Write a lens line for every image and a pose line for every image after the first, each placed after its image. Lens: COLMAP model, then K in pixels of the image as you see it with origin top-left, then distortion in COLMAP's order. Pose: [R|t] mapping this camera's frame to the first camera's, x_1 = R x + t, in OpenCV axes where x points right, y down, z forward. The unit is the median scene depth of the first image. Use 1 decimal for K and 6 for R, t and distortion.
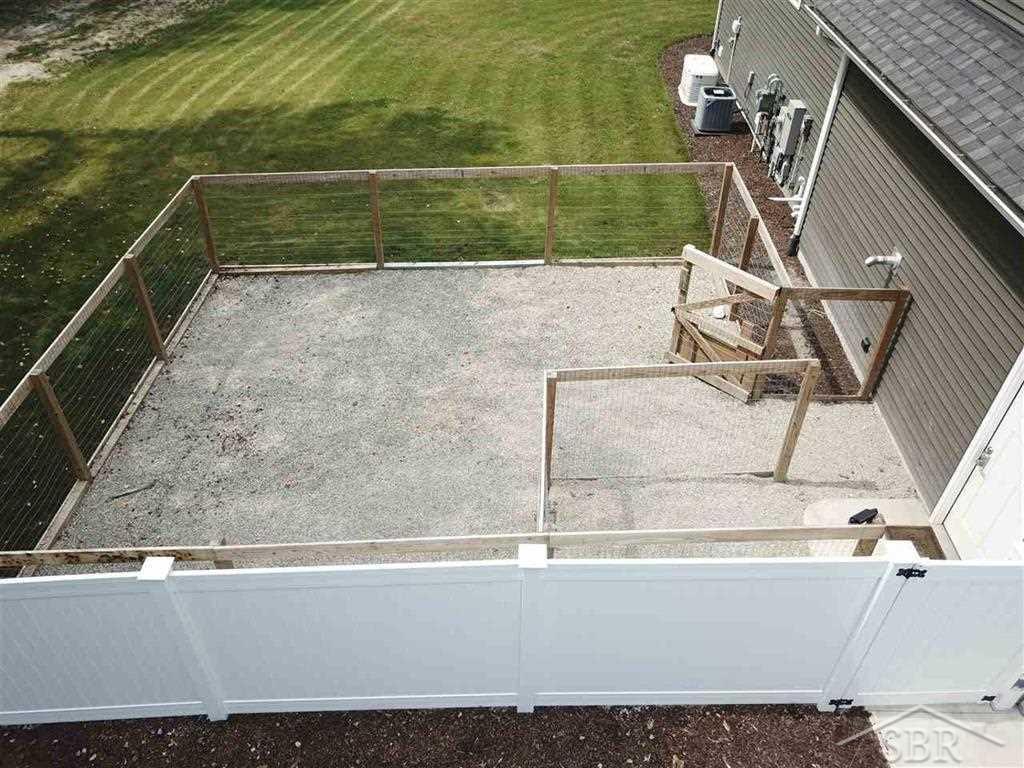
lens RADIAL K [[774.1, 0, 514.9], [0, 774.1, 397.2], [0, 0, 1]] dist [0.002465, 0.004043]
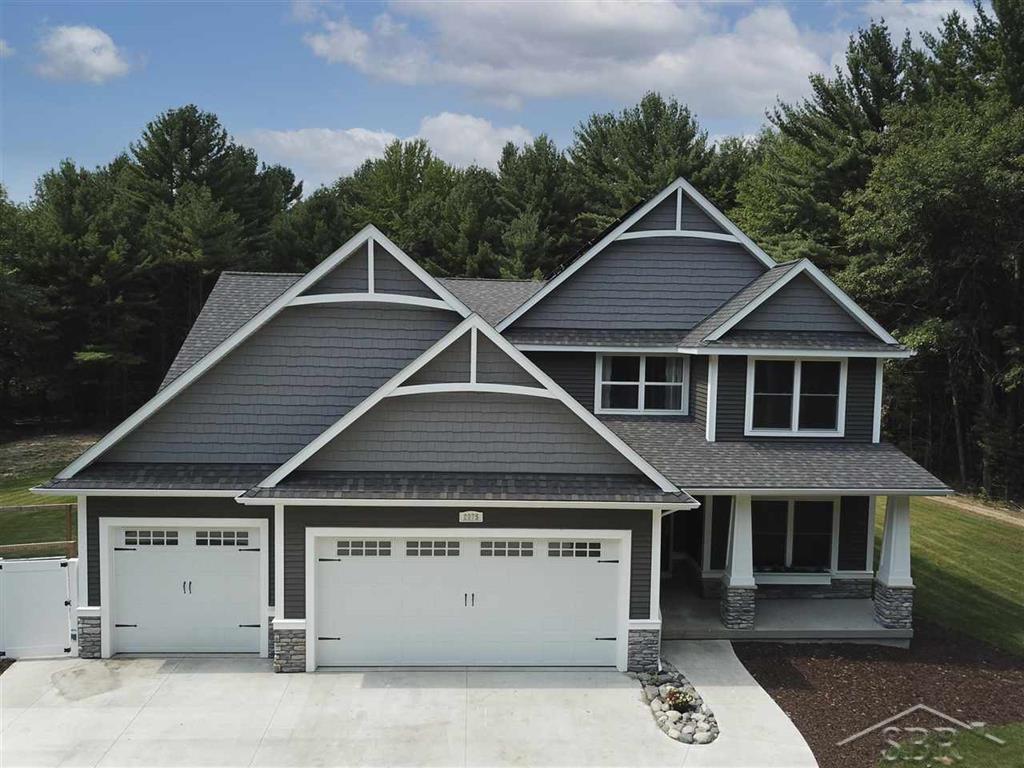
lens RADIAL K [[774.1, 0, 514.9], [0, 774.1, 397.2], [0, 0, 1]] dist [0.002465, 0.004043]
pose [[0.995700, -0.005423, 0.092482, 0.924990], [0.058232, 0.813048, -0.579277, 0.637620], [-0.072051, 0.582172, 0.809867, -0.774932]]
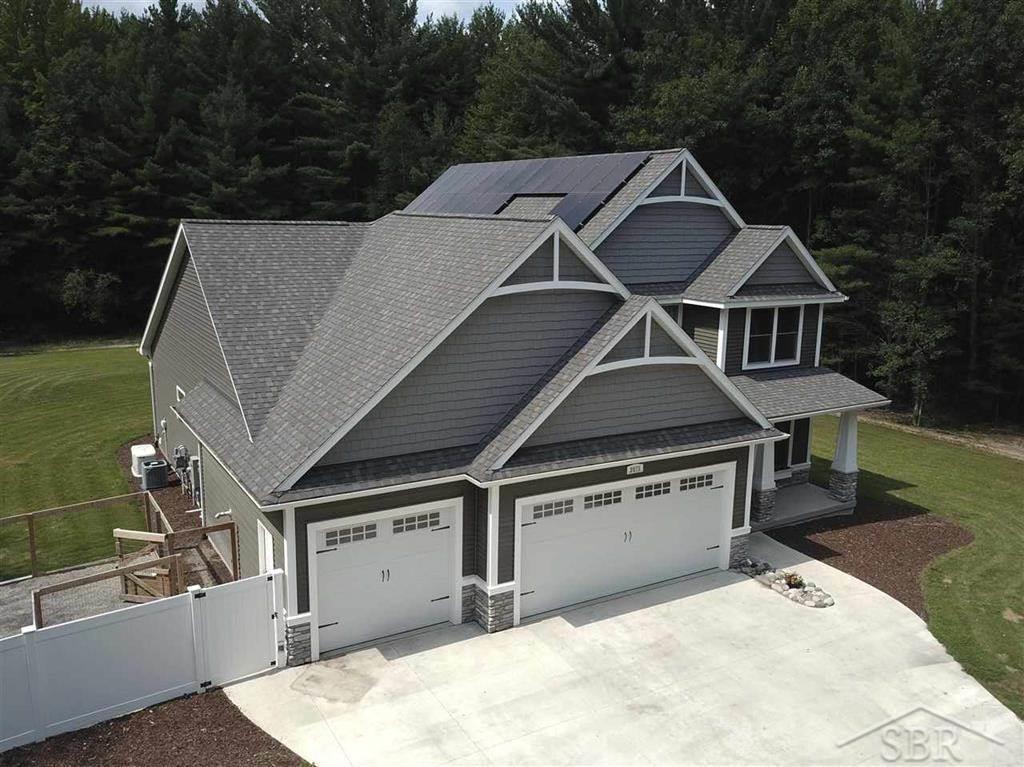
lens RADIAL K [[853.5, 0, 546.1], [0, 853.5, 380.8], [0, 0, 1]] dist [0.004844, -0.011010]
pose [[0.825074, -0.106769, 0.554845, -0.017516], [0.358733, 0.857663, -0.368407, 0.466889], [-0.436536, 0.503005, 0.745937, -0.863087]]
